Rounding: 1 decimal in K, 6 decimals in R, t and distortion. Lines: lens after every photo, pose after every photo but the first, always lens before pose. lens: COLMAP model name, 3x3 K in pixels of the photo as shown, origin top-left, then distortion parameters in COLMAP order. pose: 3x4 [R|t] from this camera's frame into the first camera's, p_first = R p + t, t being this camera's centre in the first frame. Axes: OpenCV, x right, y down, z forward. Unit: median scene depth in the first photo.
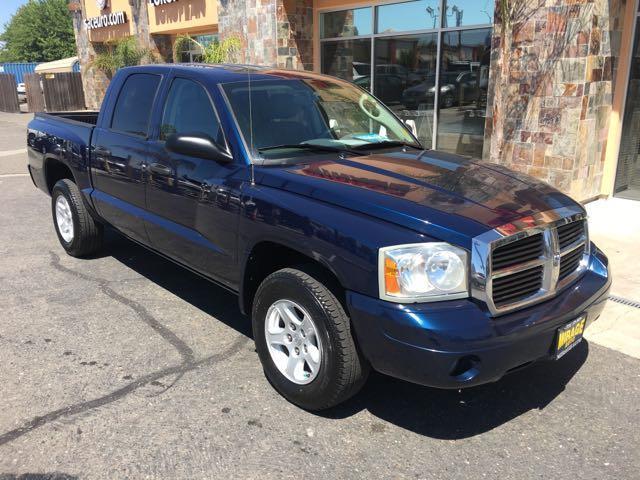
lens RADIAL K [[557.8, 0, 316.3], [0, 557.8, 239.2], [0, 0, 1]] dist [0.093324, -0.142511]
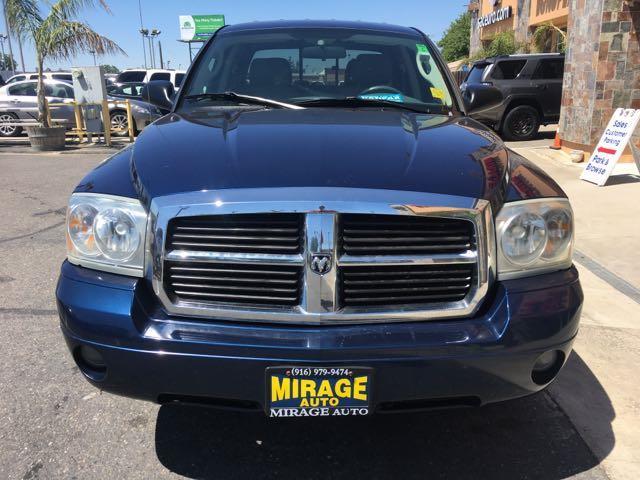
lens RADIAL K [[557.8, 0, 316.3], [0, 557.8, 239.2], [0, 0, 1]] dist [0.093324, -0.142511]
pose [[0.741273, 0.175206, -0.647933, 0.138927], [-0.181905, 0.981643, 0.057334, -0.003915], [0.646084, 0.075362, 0.759537, 0.090828]]
